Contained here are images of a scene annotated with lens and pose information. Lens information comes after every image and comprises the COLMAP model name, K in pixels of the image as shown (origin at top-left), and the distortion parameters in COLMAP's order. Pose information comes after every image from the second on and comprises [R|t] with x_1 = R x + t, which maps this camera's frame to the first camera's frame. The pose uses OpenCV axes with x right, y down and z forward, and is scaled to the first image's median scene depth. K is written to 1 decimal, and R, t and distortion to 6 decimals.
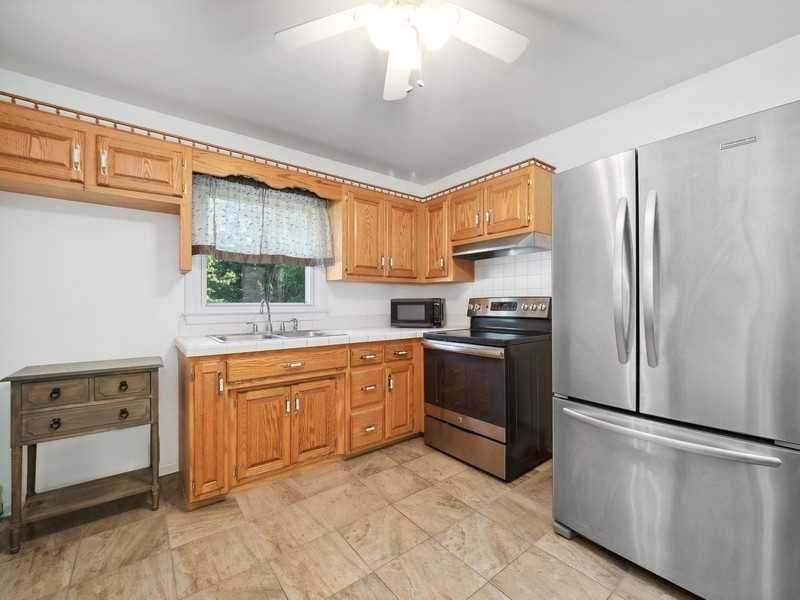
lens RADIAL K [[342.0, 0, 401.3], [0, 342.0, 303.7], [0, 0, 1]] dist [-0.006822, -0.000848]
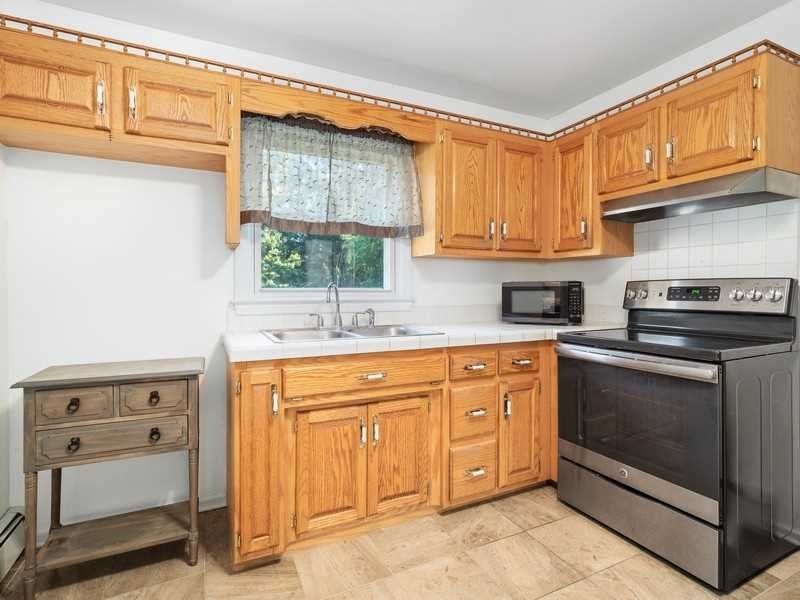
lens RADIAL K [[402.8, 0, 398.1], [0, 402.8, 294.2], [0, 0, 1]] dist [-0.000363, -0.002332]
pose [[0.977227, 0.005019, -0.212135, -0.082679], [-0.002518, 0.999924, 0.012058, 0.001282], [0.212180, -0.011250, 0.977166, 0.194732]]
